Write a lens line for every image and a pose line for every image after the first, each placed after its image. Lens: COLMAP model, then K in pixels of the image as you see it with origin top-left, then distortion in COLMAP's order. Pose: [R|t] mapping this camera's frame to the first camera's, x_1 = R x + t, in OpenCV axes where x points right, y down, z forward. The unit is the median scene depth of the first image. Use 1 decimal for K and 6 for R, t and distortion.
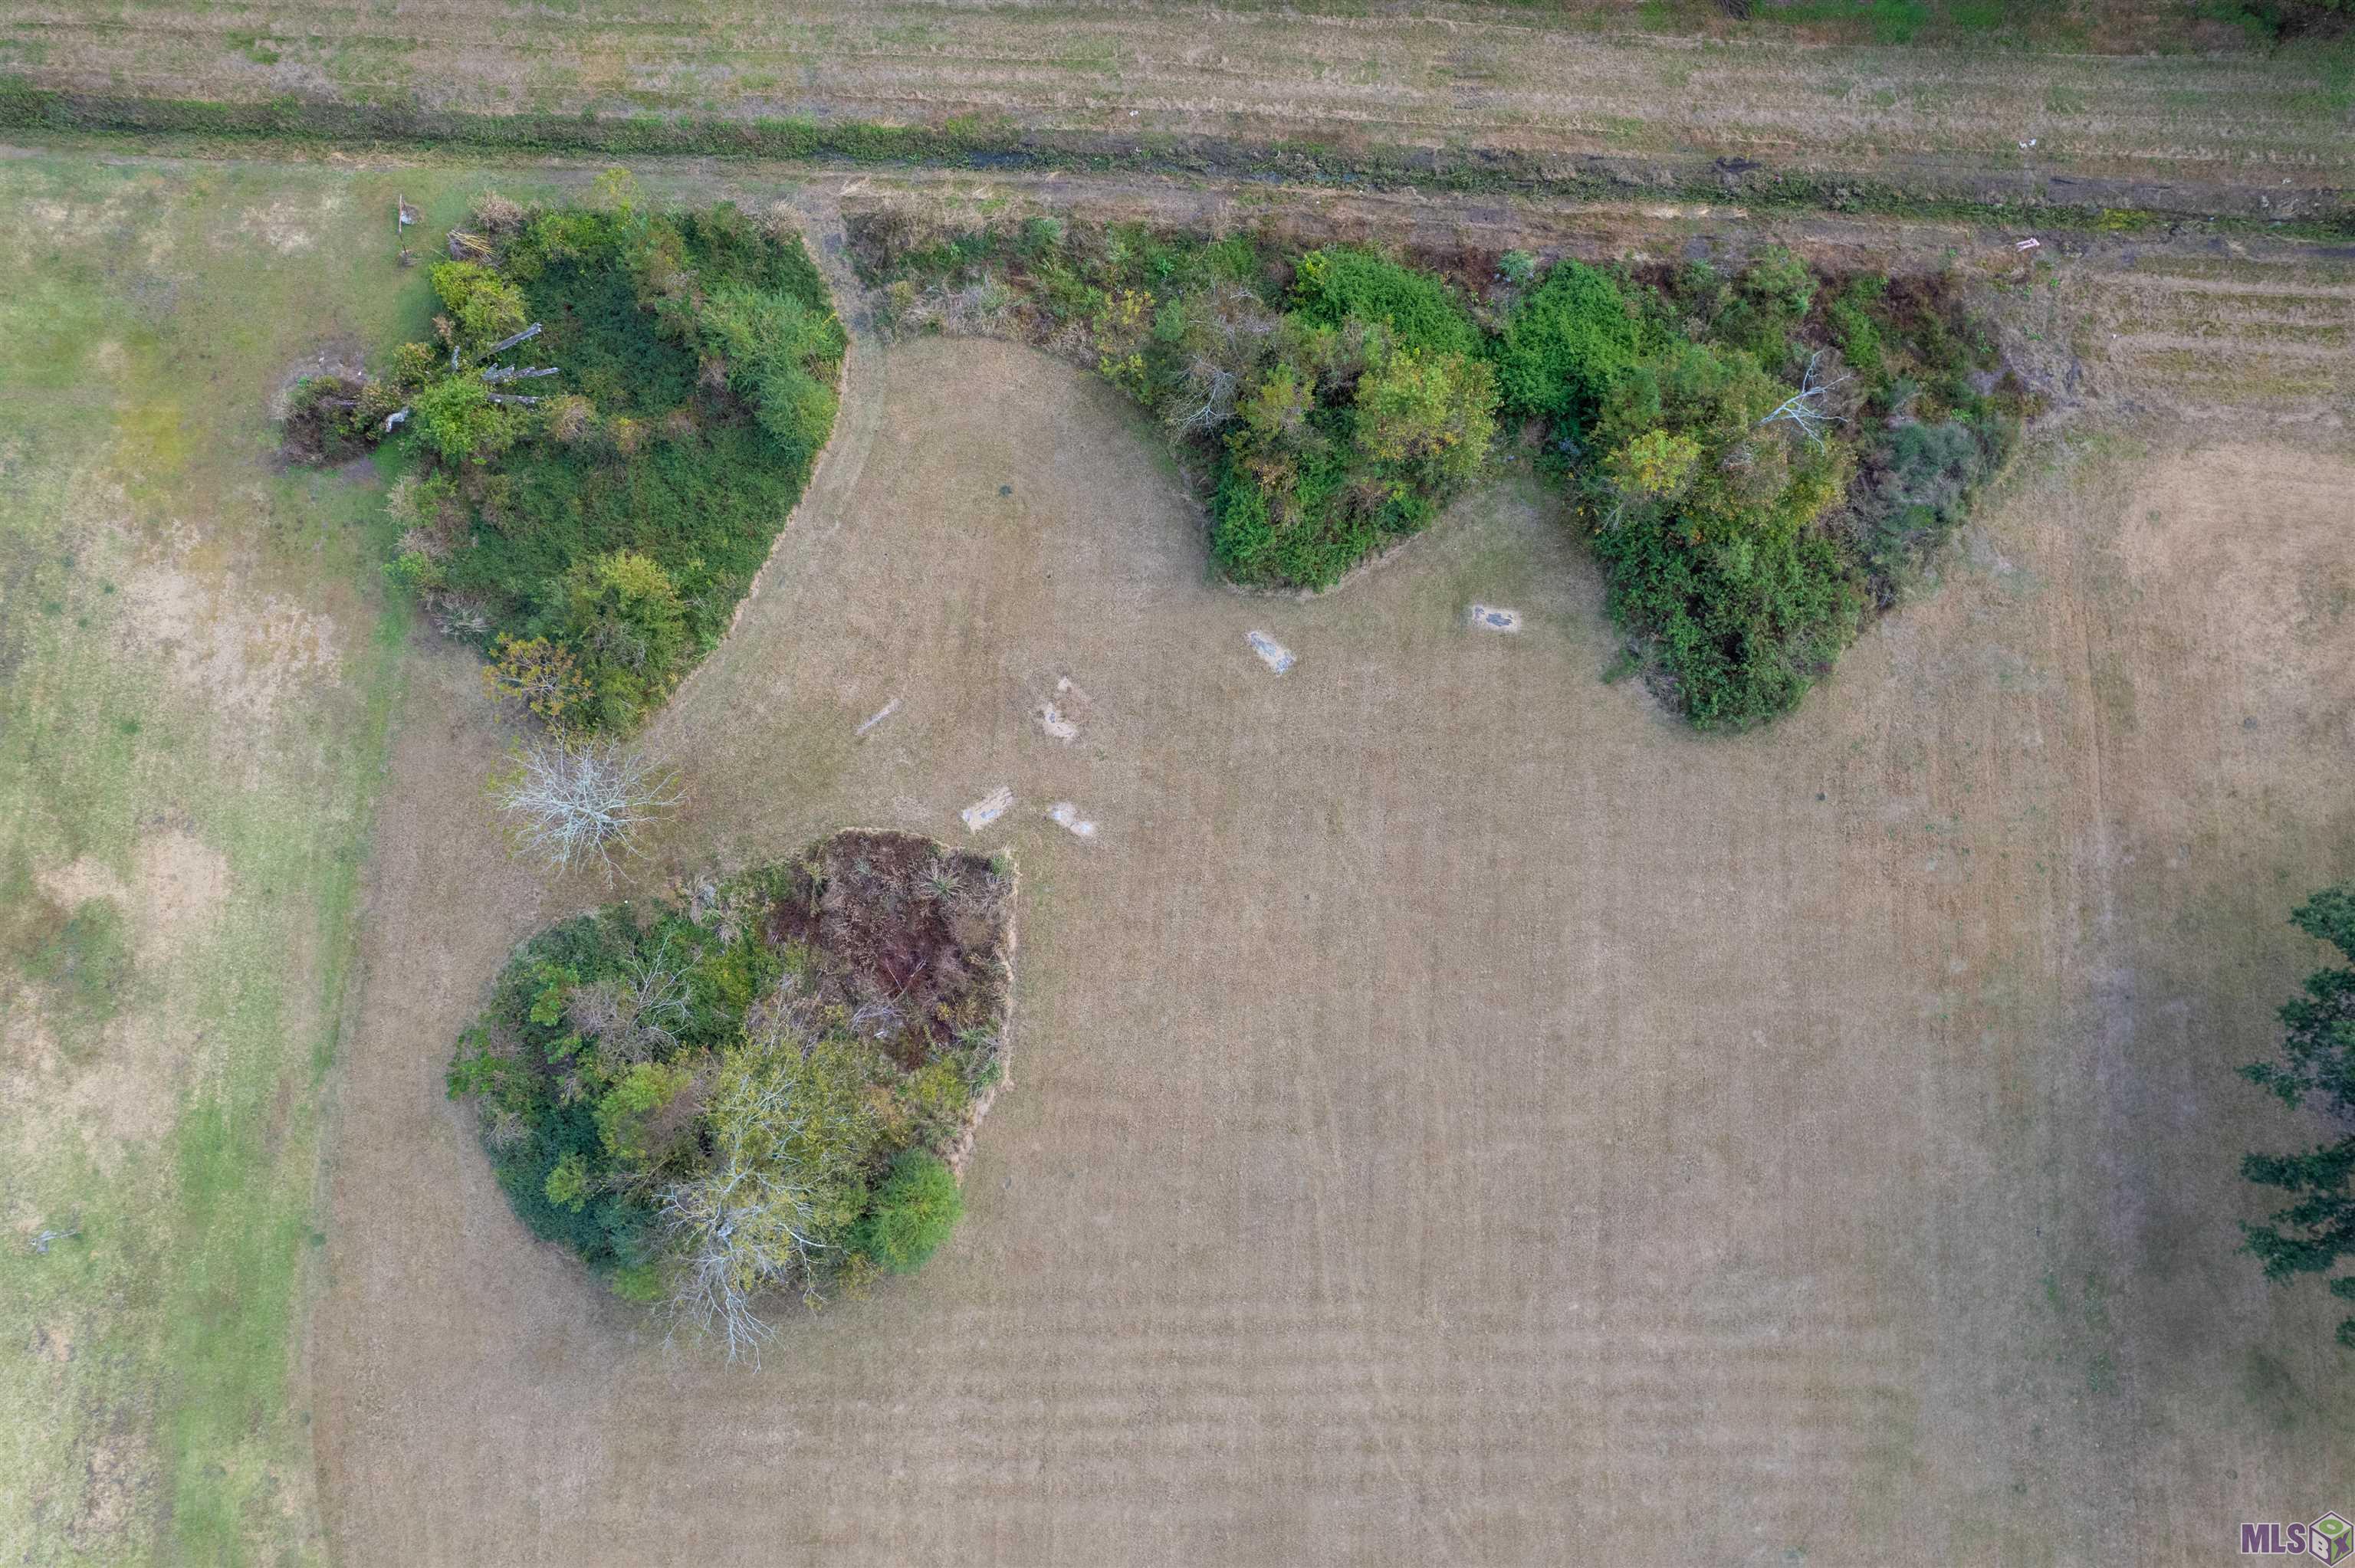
lens RADIAL K [[1507.8, 0, 1178.7], [0, 1507.8, 793.0], [0, 0, 1]] dist [-0.085175, 0.075268]
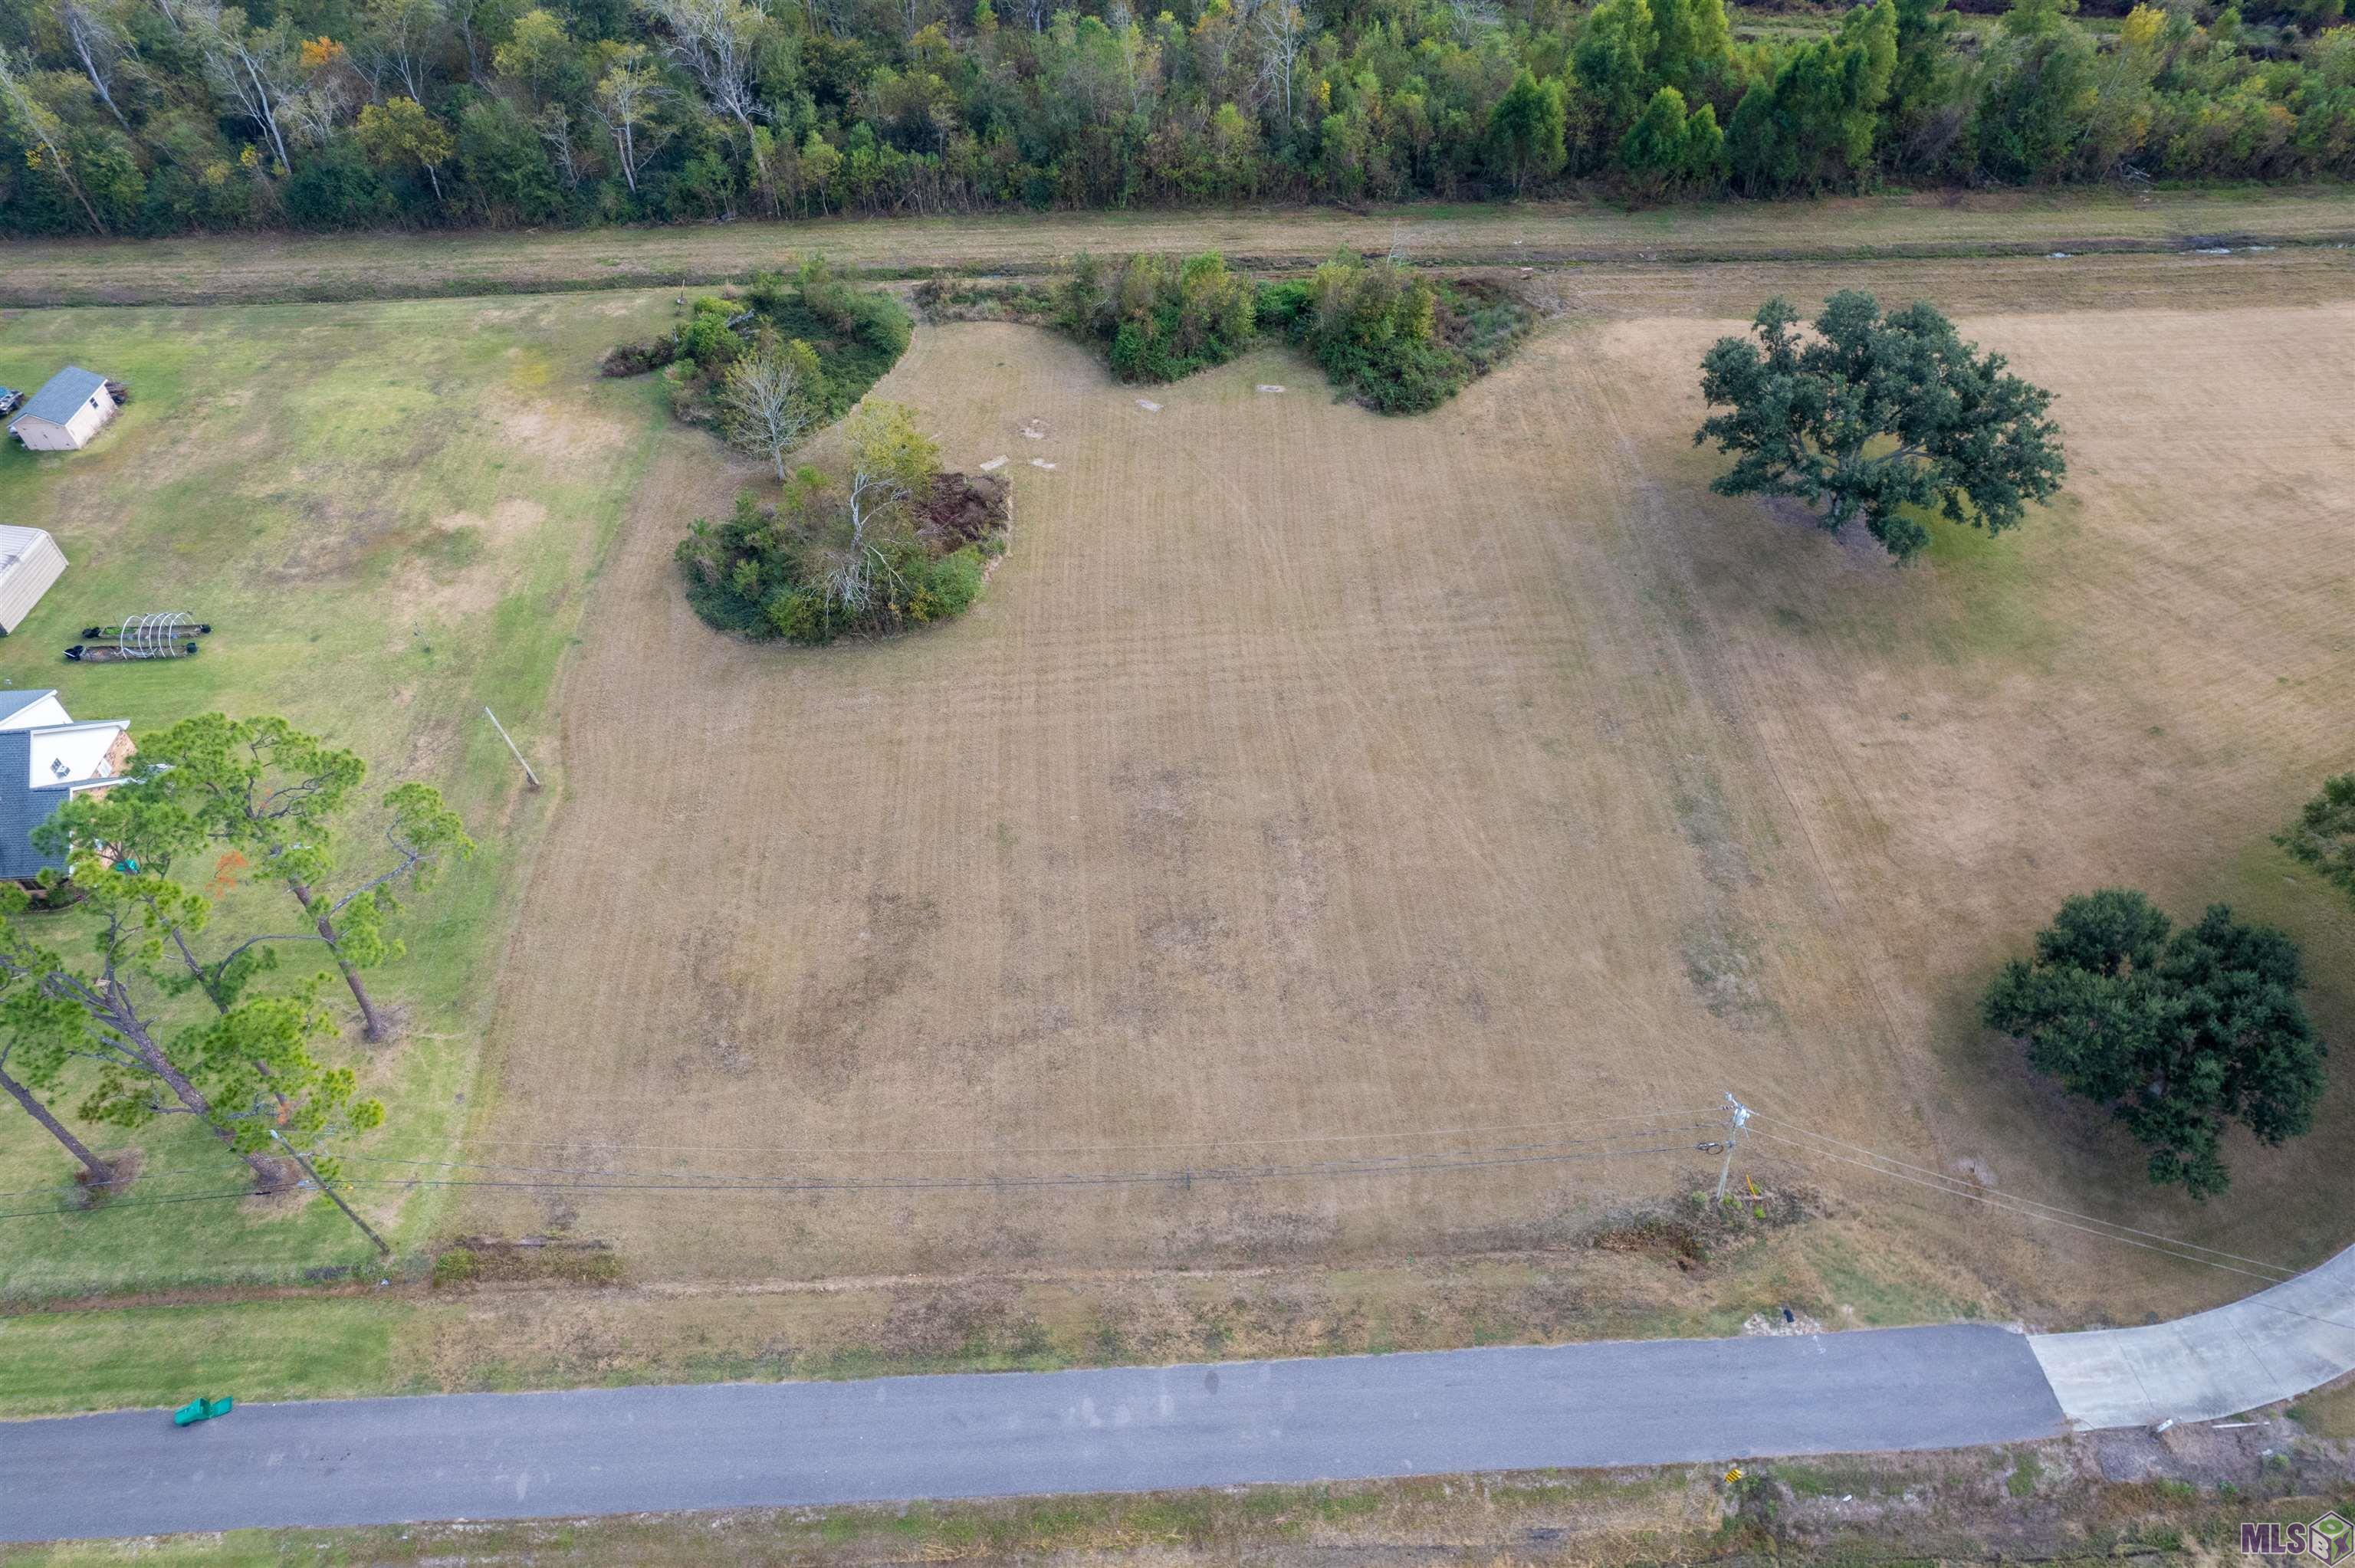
lens RADIAL K [[1507.8, 0, 1178.7], [0, 1507.8, 793.0], [0, 0, 1]] dist [-0.085175, 0.075268]
pose [[0.996417, -0.066431, 0.052338, -0.028942], [0.084428, 0.817439, -0.569794, 1.324276], [-0.004931, 0.572171, 0.820119, -0.218204]]
